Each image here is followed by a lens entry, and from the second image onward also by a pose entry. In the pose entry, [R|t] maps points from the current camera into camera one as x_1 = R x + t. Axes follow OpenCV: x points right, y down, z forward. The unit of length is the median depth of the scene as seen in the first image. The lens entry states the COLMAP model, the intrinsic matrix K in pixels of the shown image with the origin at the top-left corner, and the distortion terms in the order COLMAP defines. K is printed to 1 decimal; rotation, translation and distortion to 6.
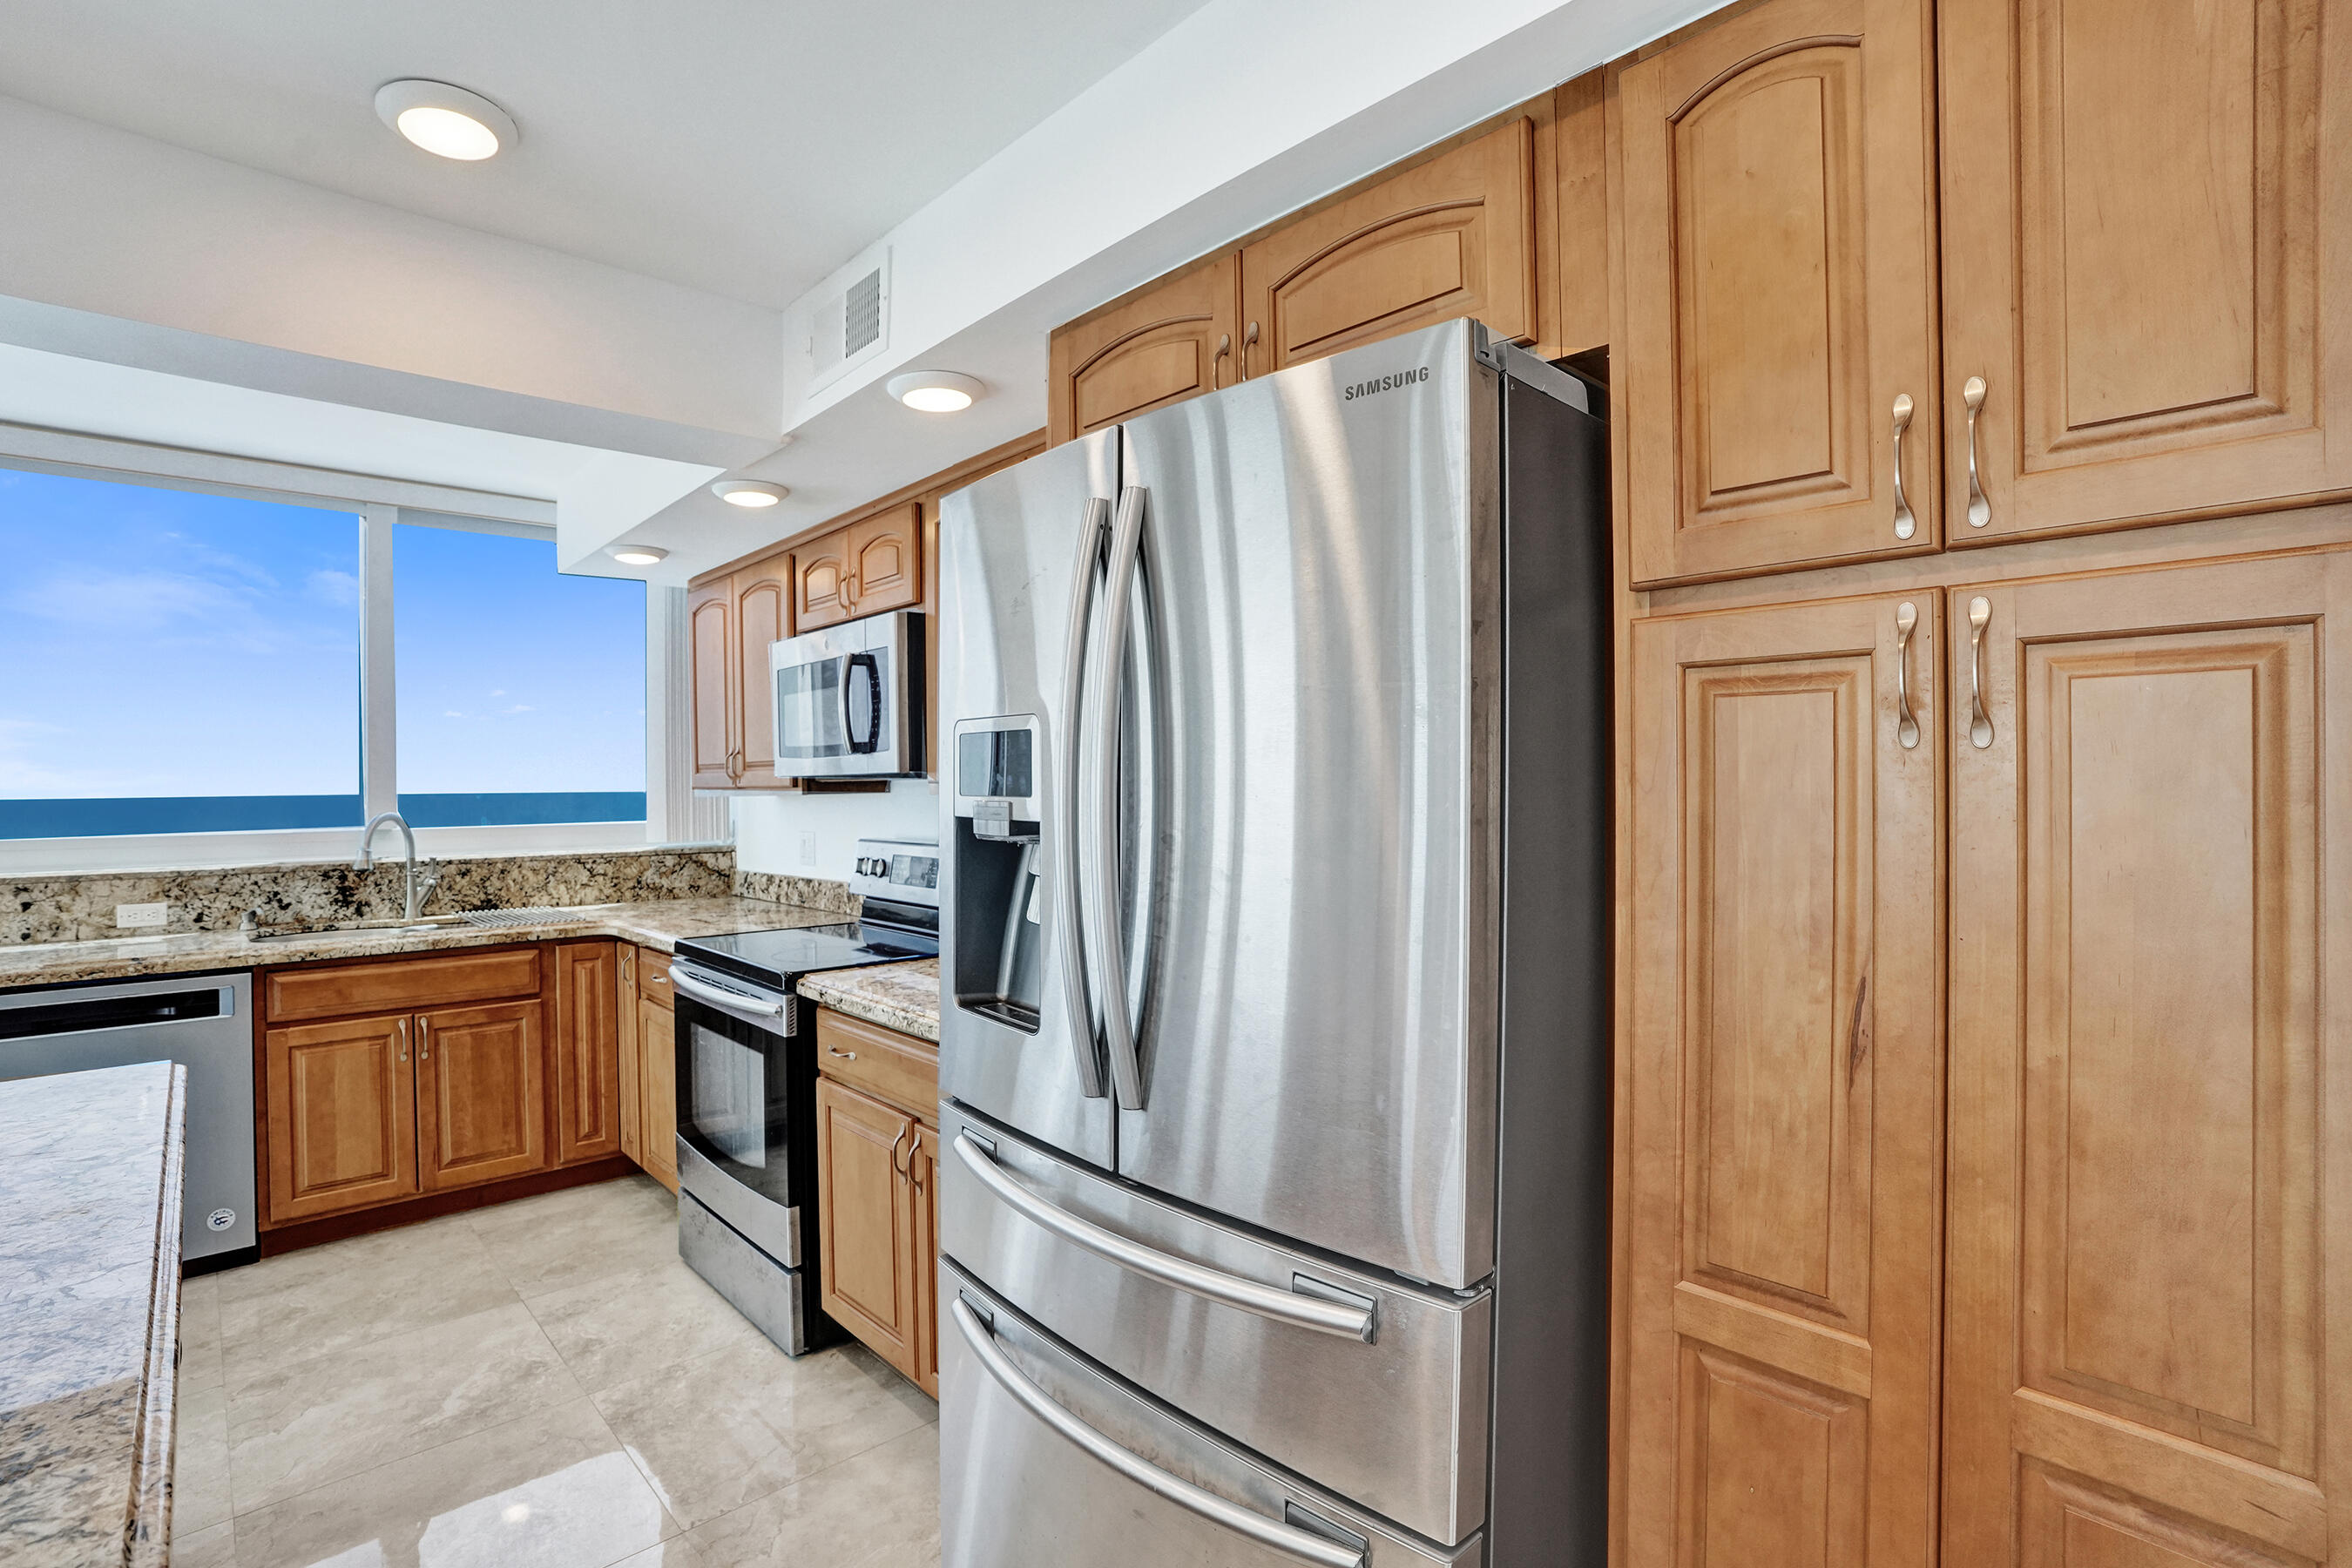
lens RADIAL K [[1095.7, 0, 1162.6], [0, 1095.7, 790.7], [0, 0, 1]] dist [-0.061782, 0.024114]
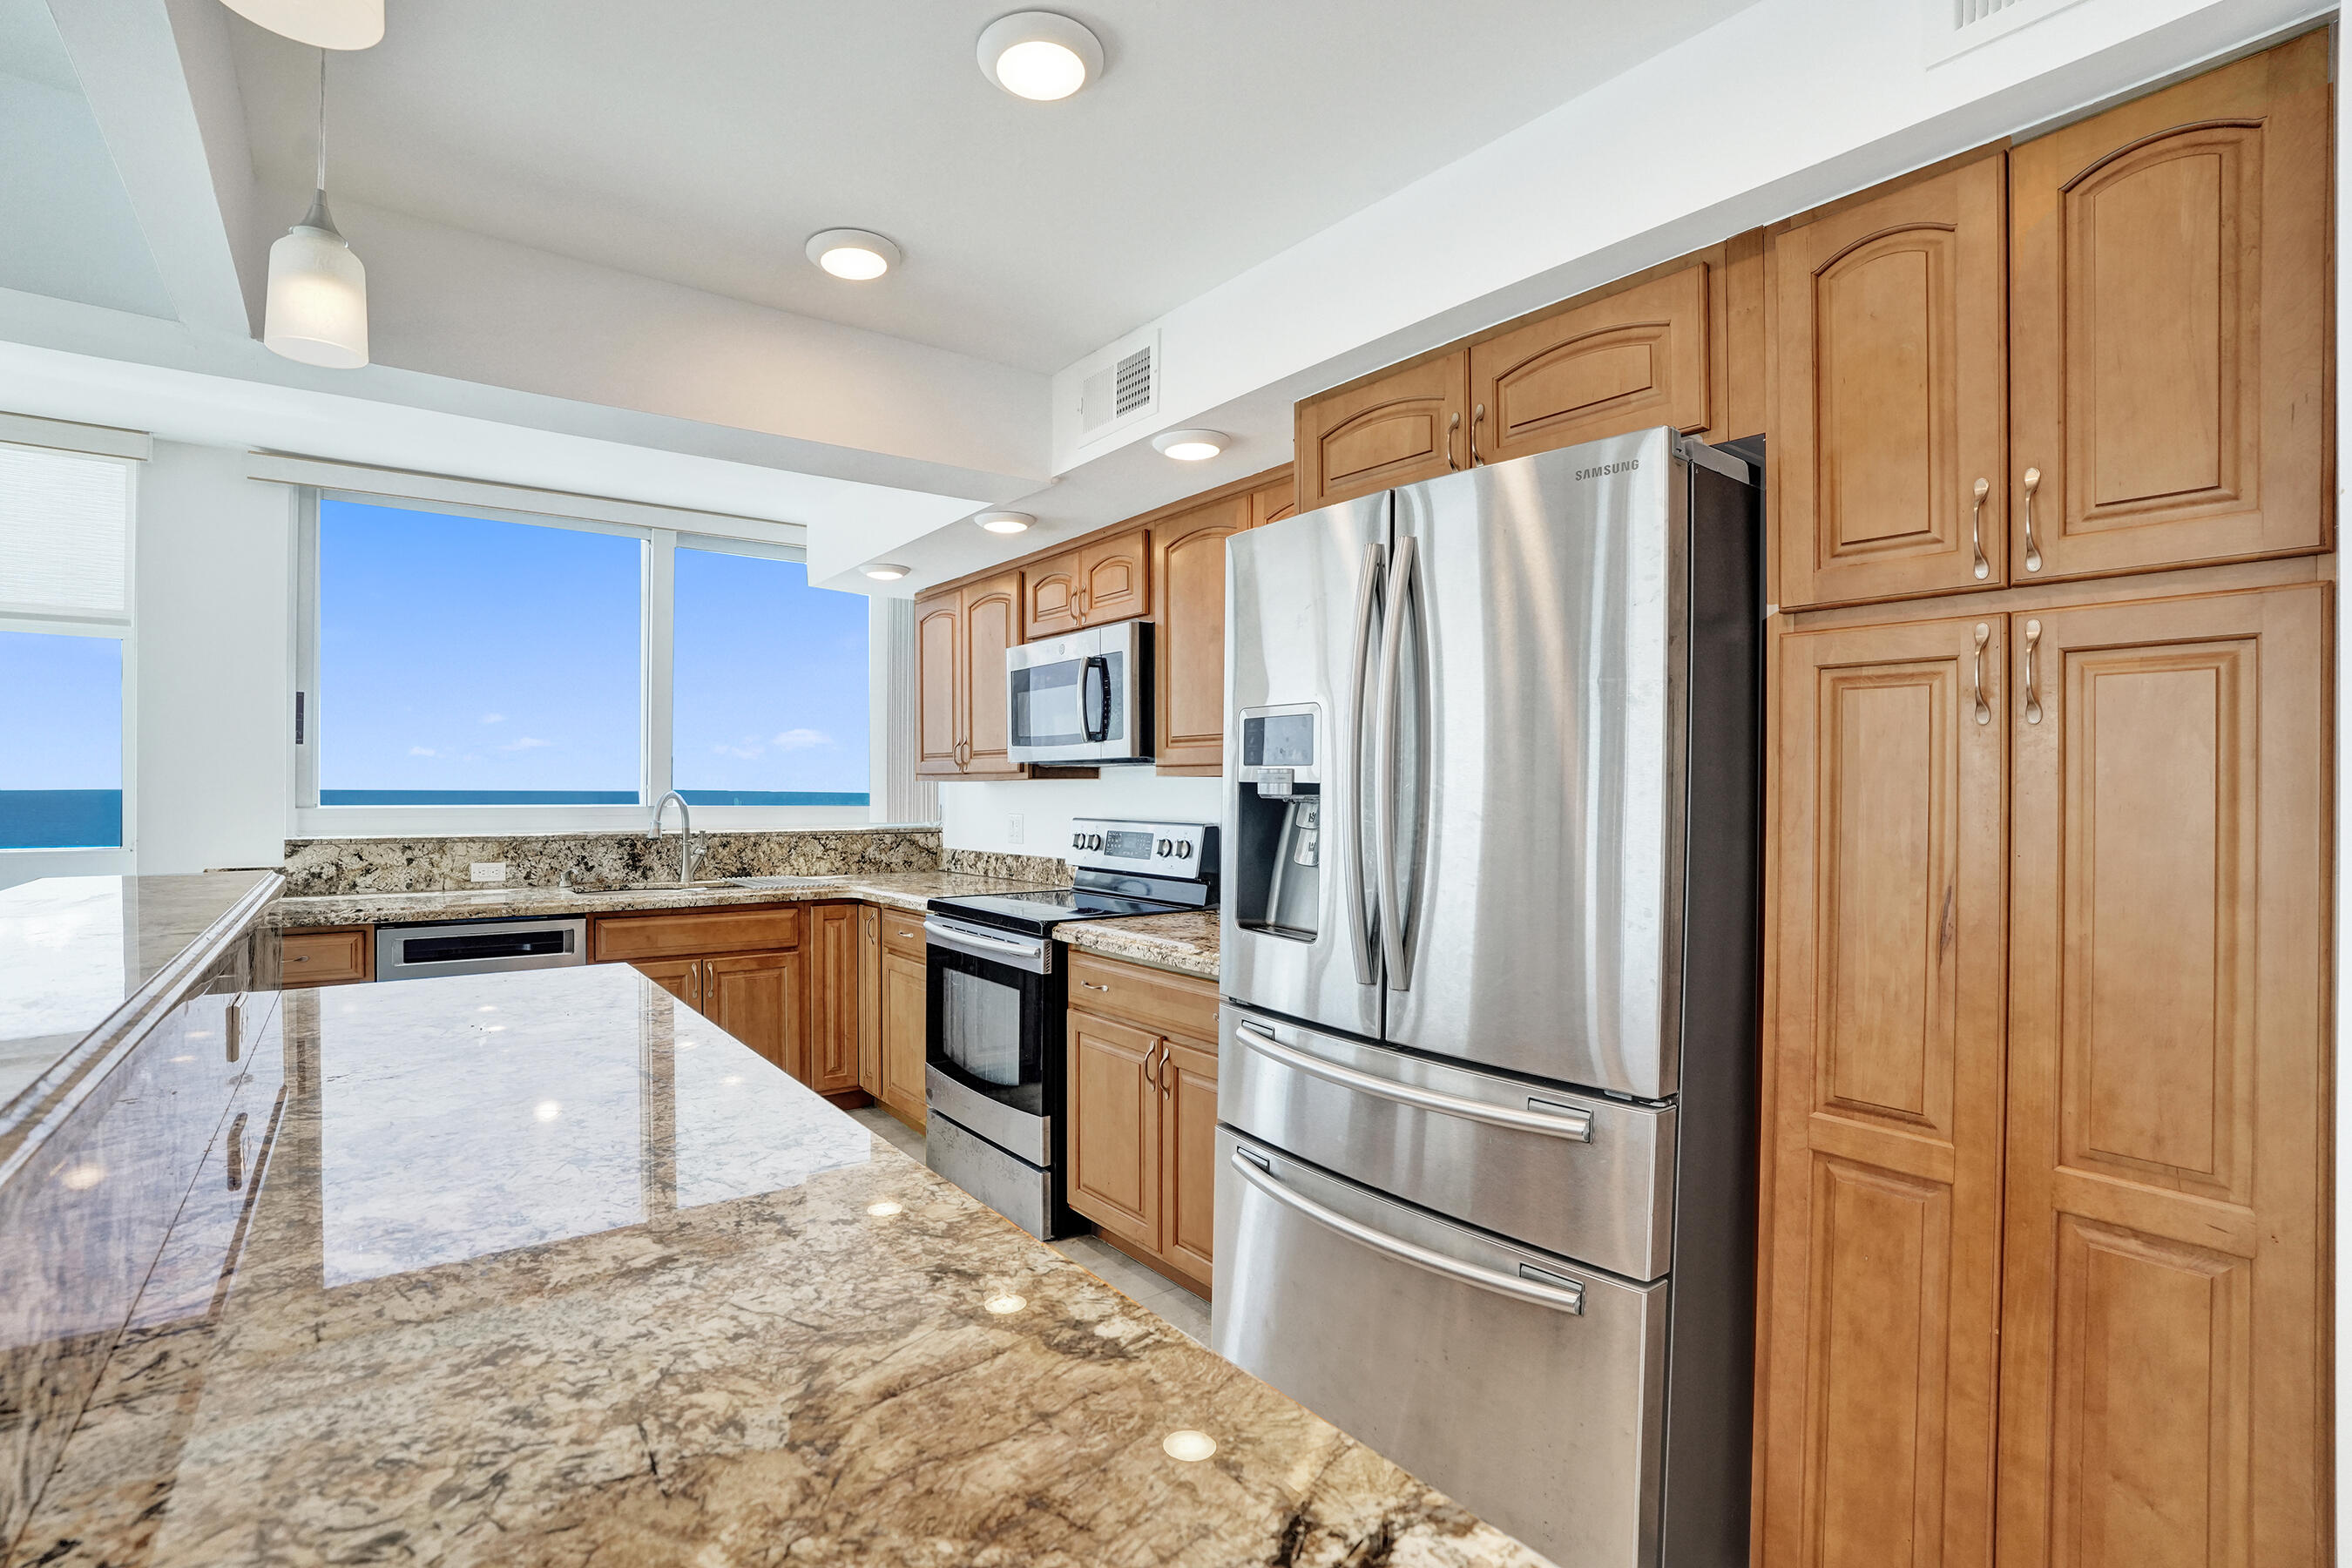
lens RADIAL K [[1095.7, 0, 1164.7], [0, 1095.7, 791.8], [0, 0, 1]] dist [-0.061782, 0.024114]
pose [[0.995079, 0.011613, -0.098399, -0.076892], [-0.011861, 0.999928, -0.001939, 0.020028], [0.098369, 0.003096, 0.995145, -0.160712]]
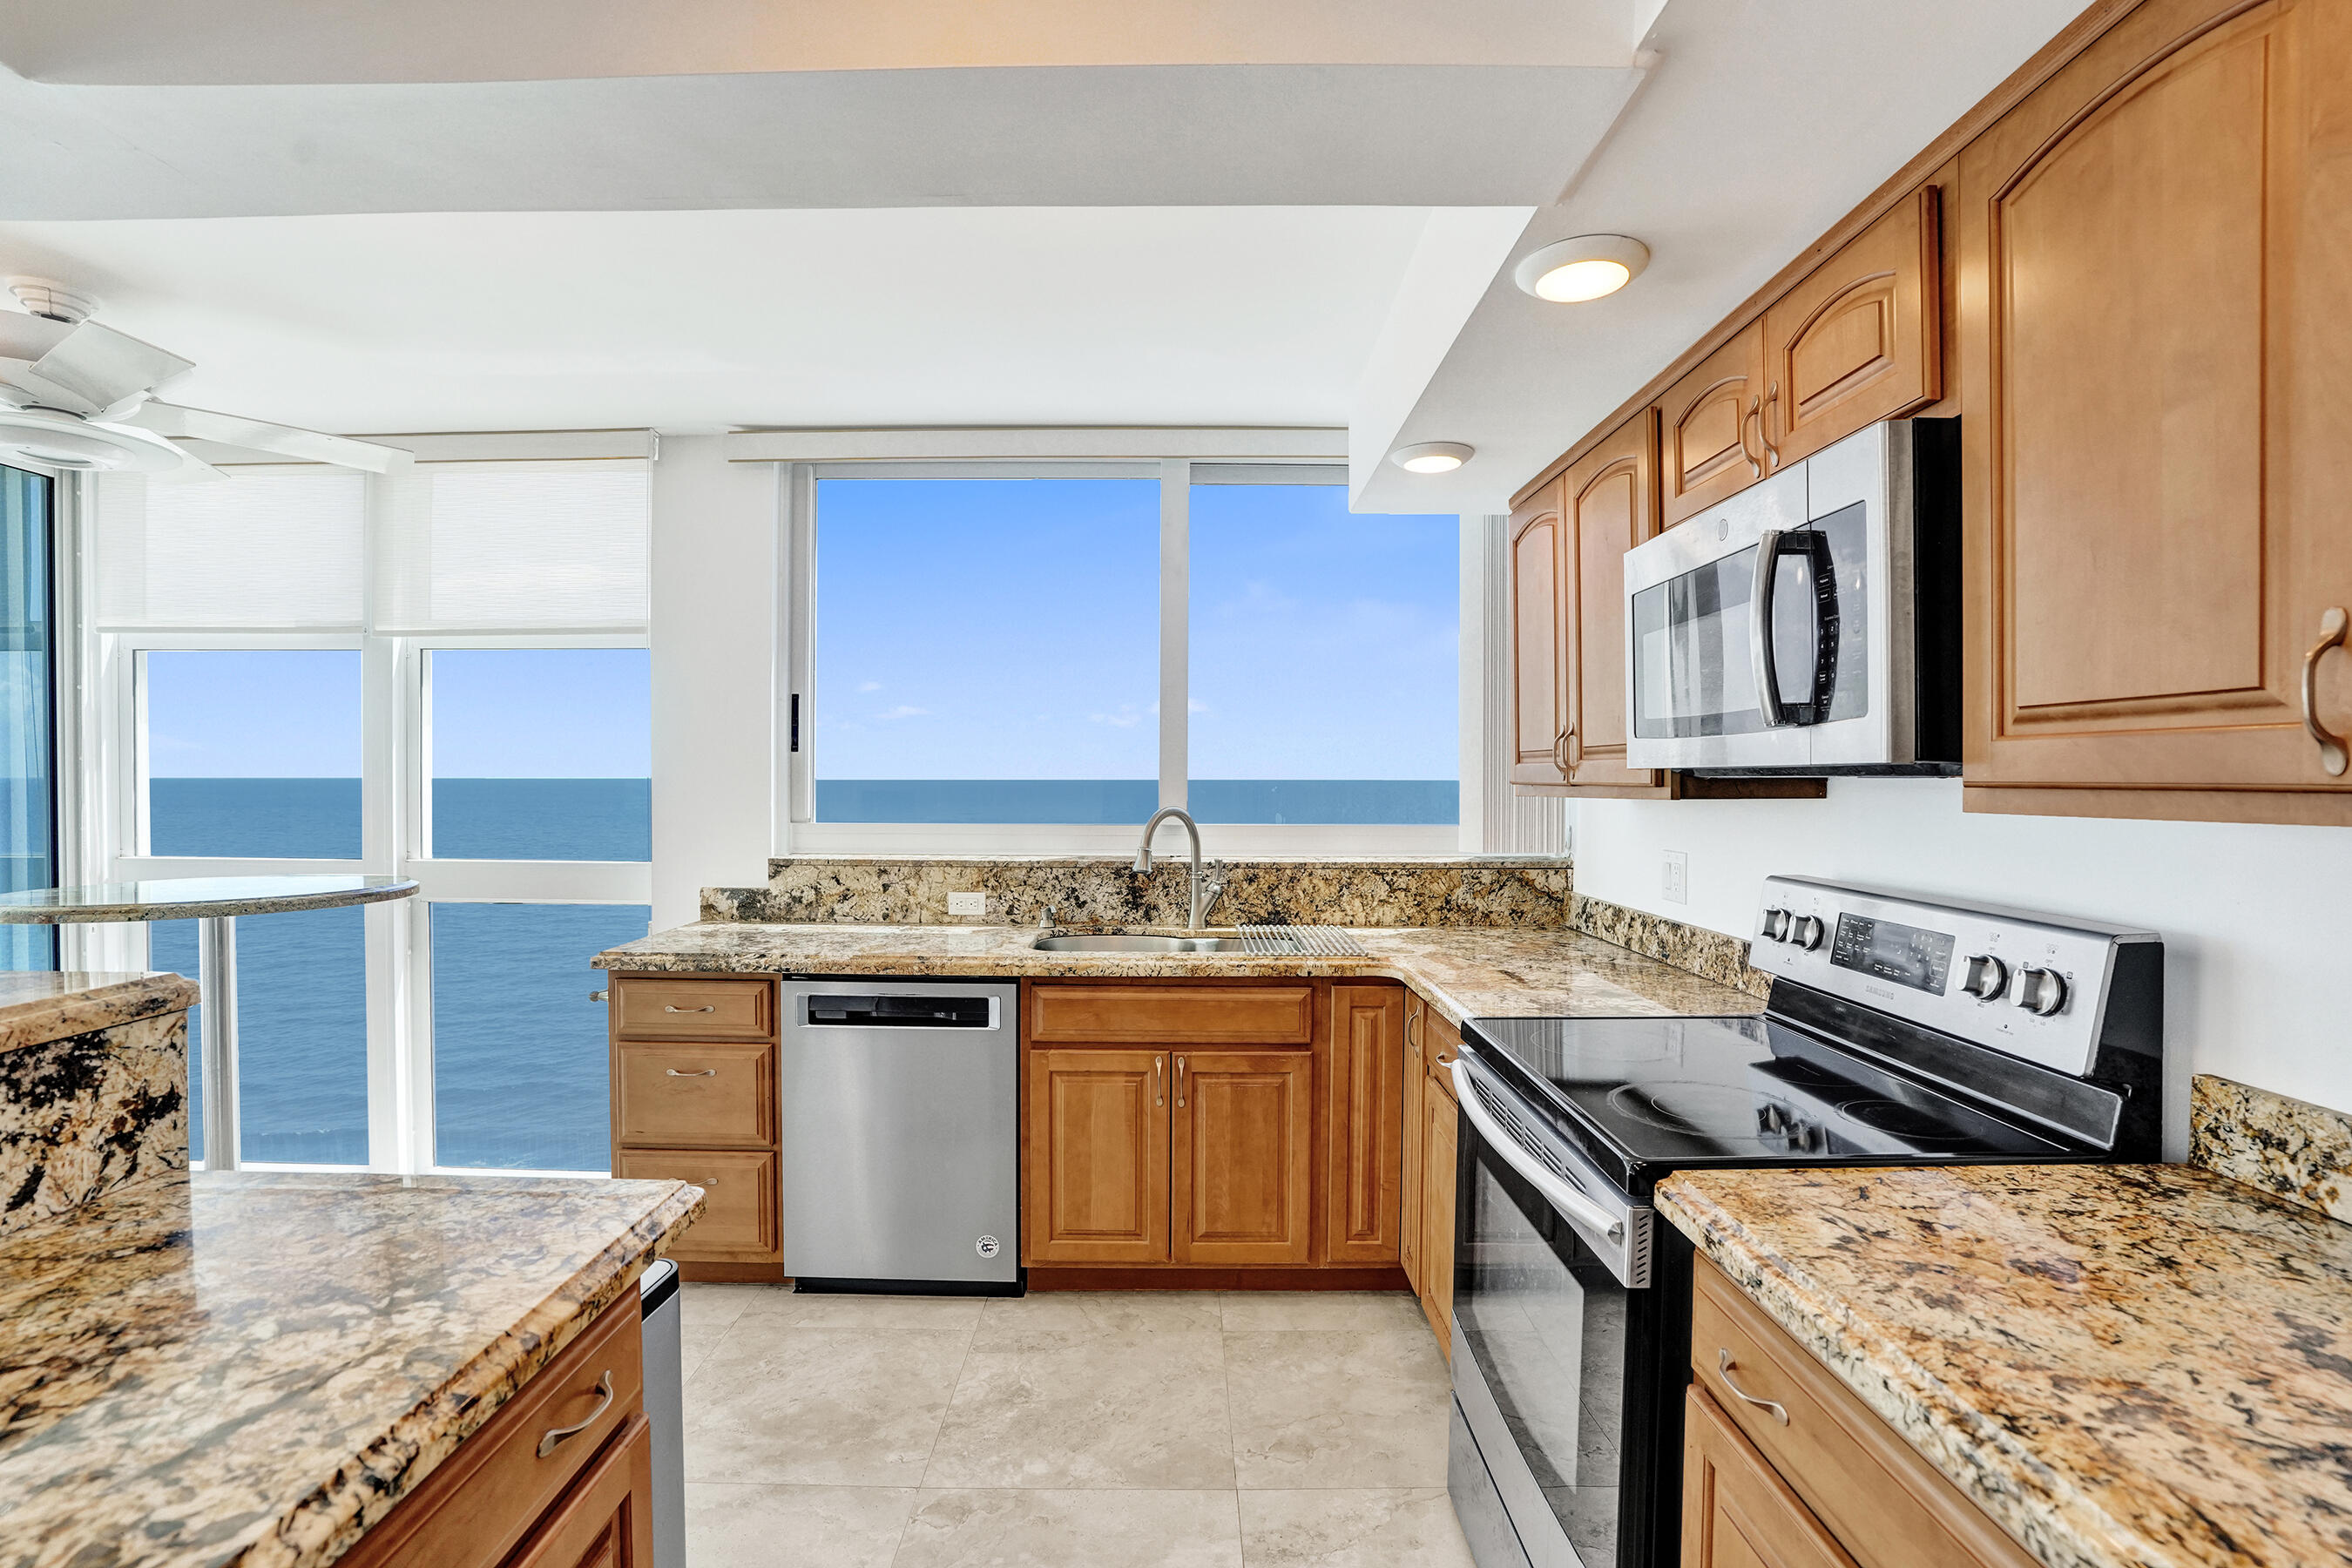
lens RADIAL K [[1095.7, 0, 1169.5], [0, 1095.7, 796.1], [0, 0, 1]] dist [-0.061782, 0.024114]
pose [[0.733026, 0.022661, -0.679823, -0.136944], [-0.012722, 0.999727, 0.019606, -0.006485], [0.680082, -0.005723, 0.733114, 0.400031]]
